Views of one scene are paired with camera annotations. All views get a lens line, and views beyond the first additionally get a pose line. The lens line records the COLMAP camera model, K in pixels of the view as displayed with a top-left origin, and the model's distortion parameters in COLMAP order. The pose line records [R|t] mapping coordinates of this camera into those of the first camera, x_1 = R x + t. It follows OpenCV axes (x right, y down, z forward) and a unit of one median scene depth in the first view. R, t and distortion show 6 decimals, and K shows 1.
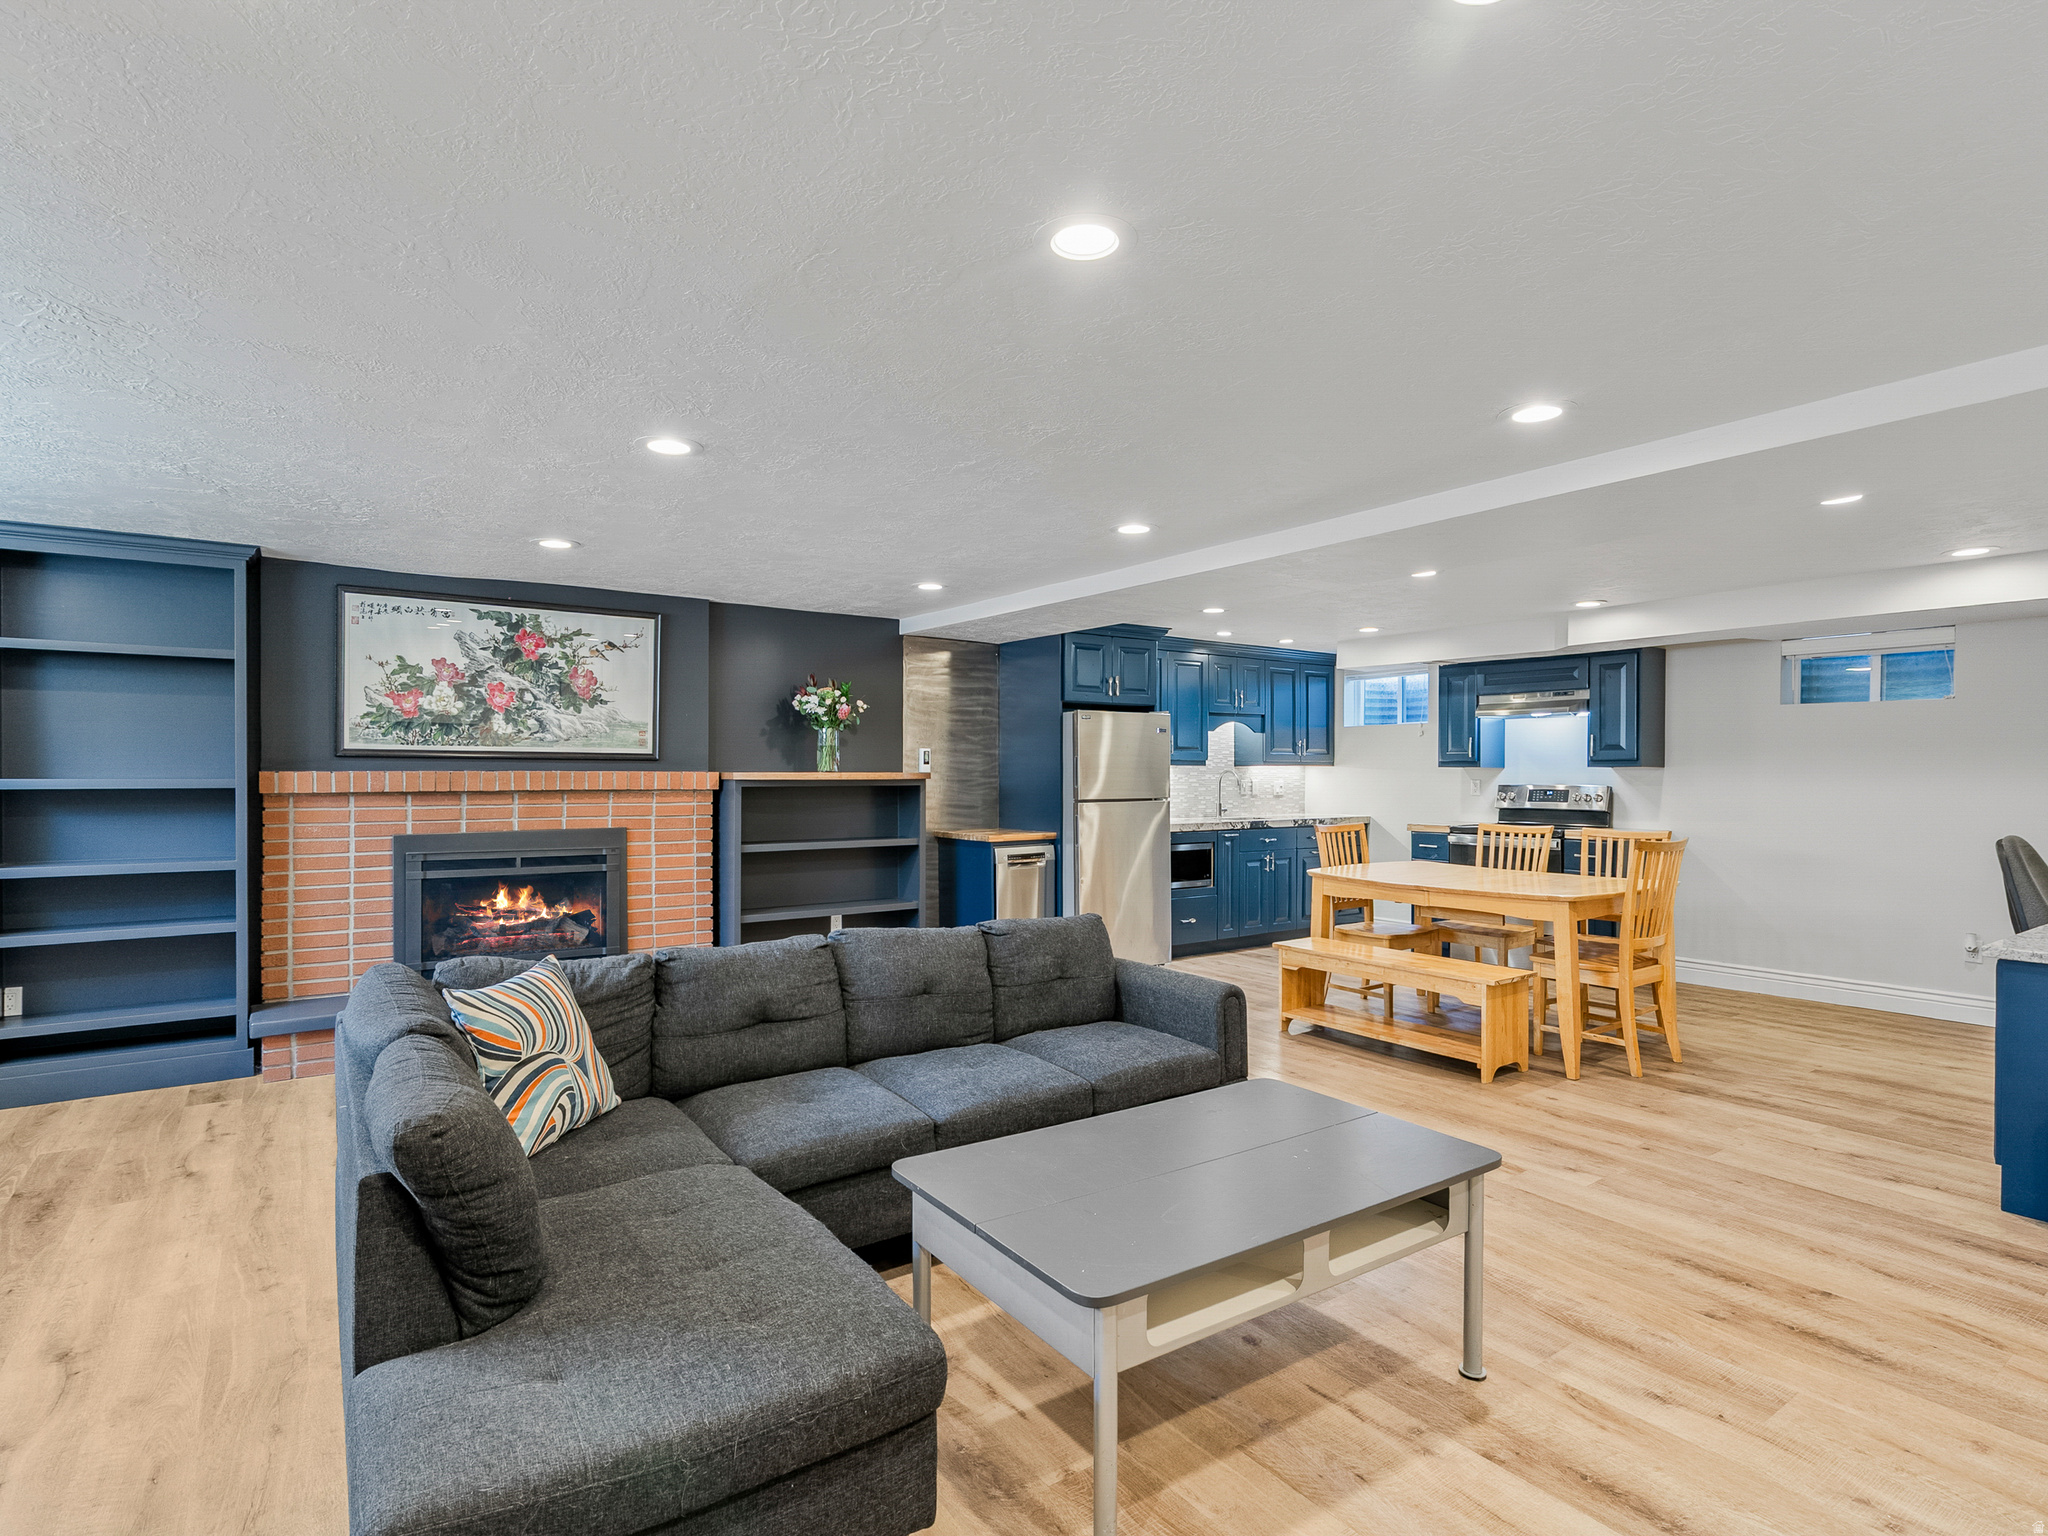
lens RADIAL K [[1048.2, 0, 1029.8], [0, 1048.2, 771.3], [0, 0, 1]] dist [0.000991, 0.000372]
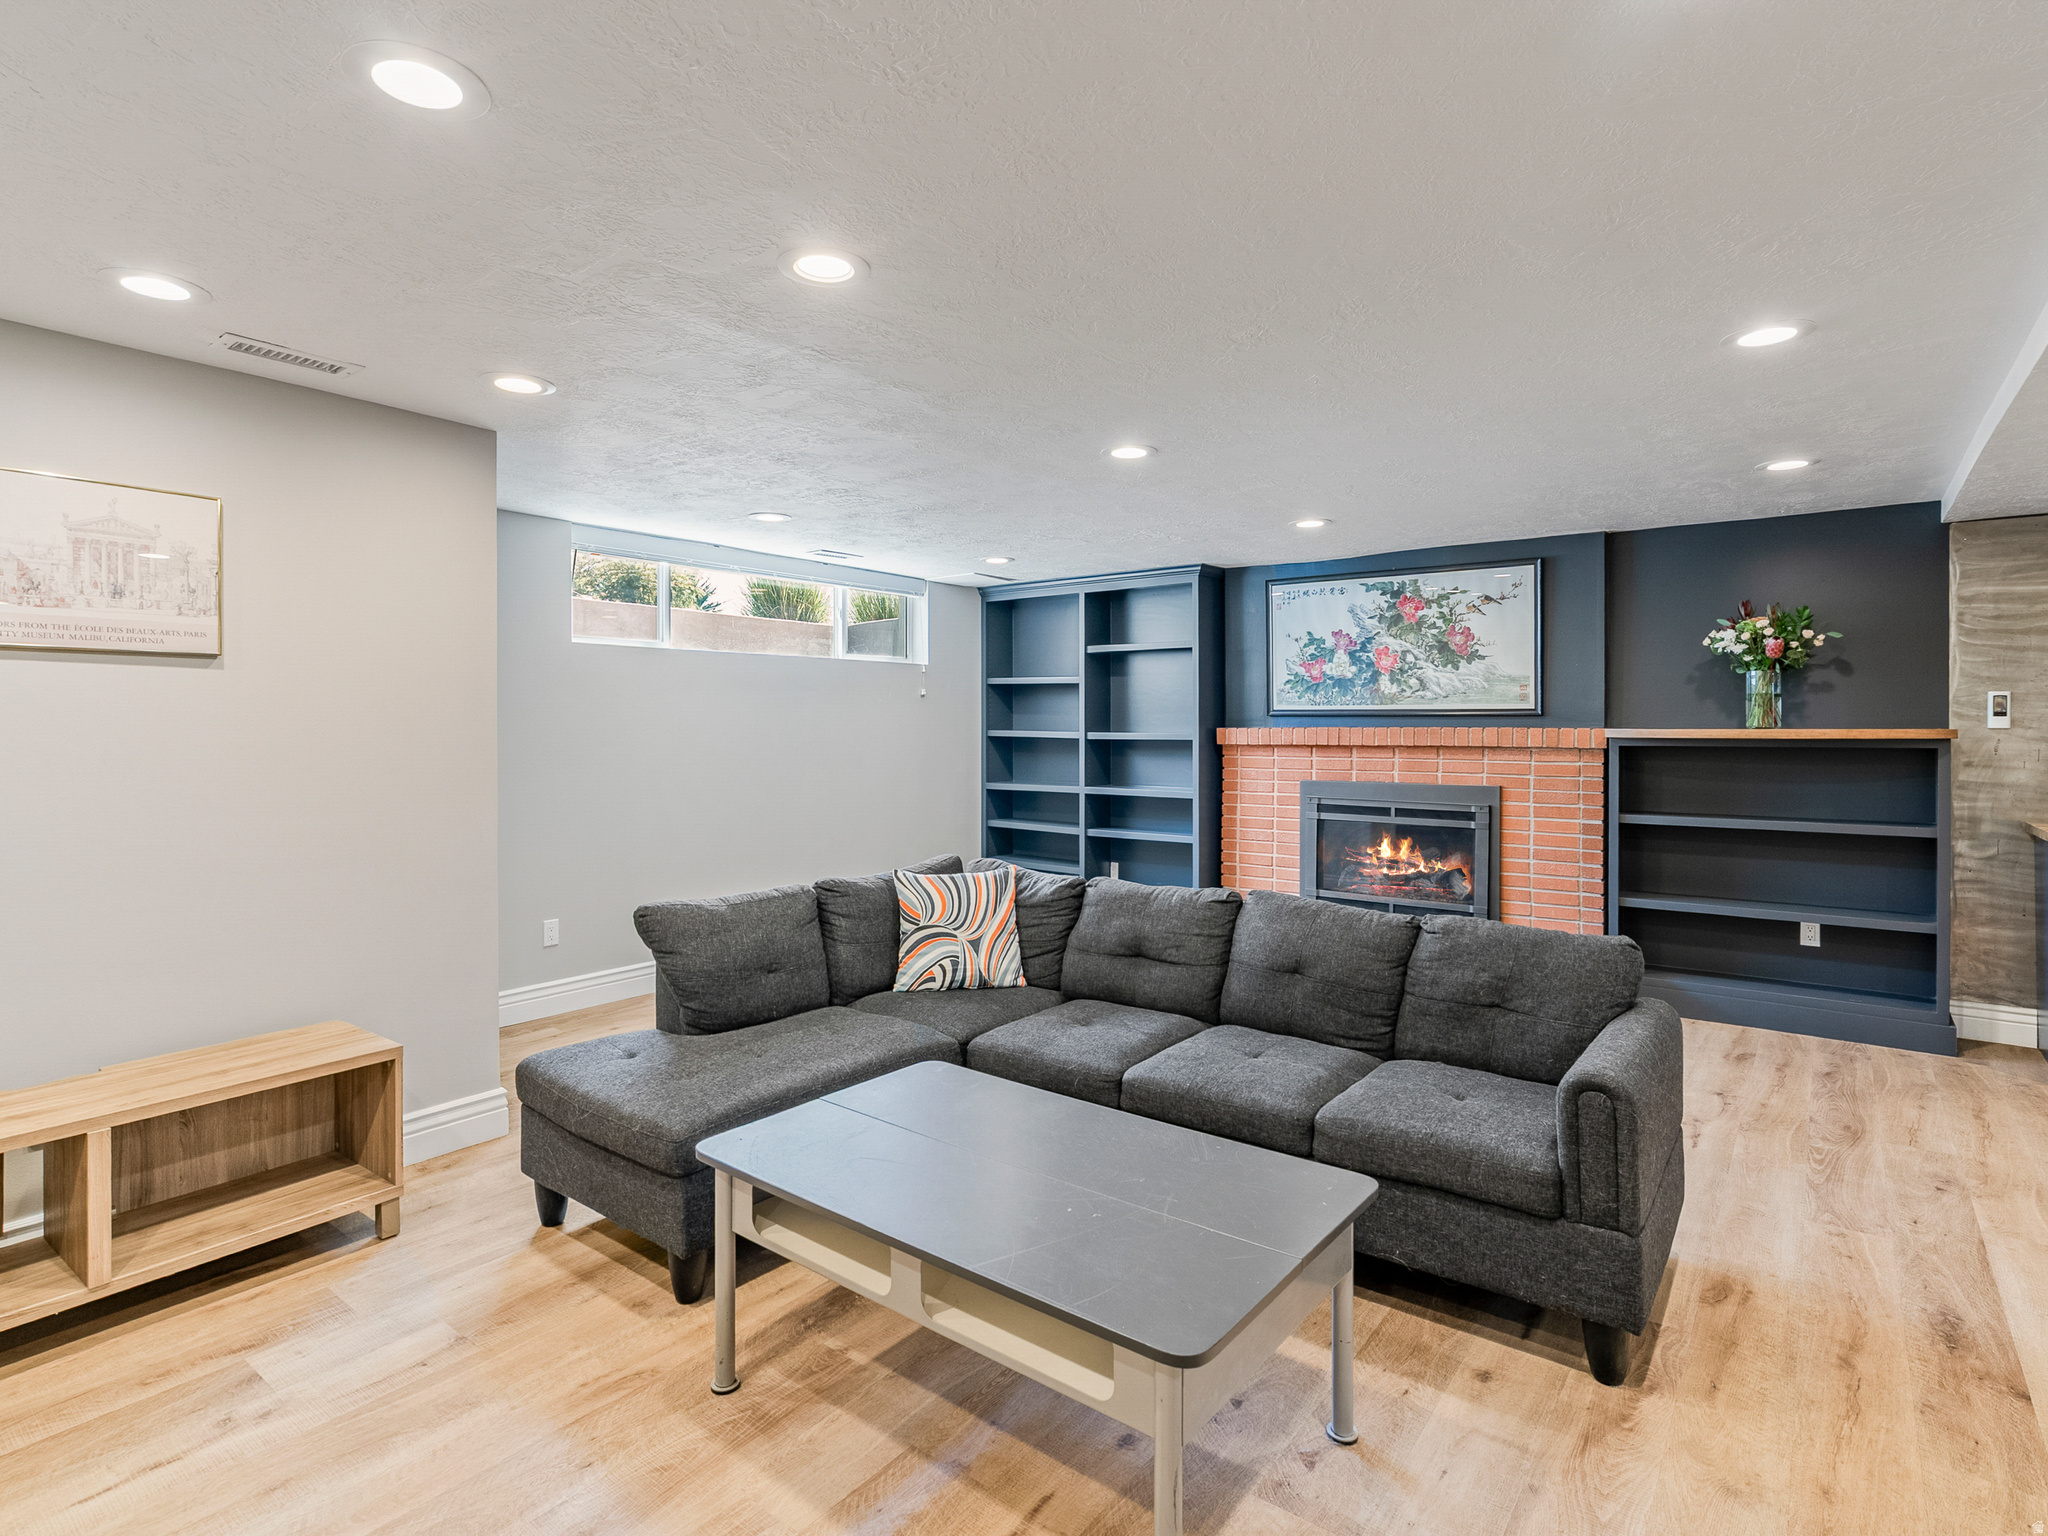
lens RADIAL K [[1050.1, 0, 1022.8], [0, 1050.1, 721.7], [0, 0, 1]] dist [0.000109, 0.000166]
pose [[0.316662, -0.005646, -0.948522, 0.413068], [0.000917, 0.999984, -0.005646, -0.000316], [0.948538, 0.000918, 0.316662, 0.292448]]
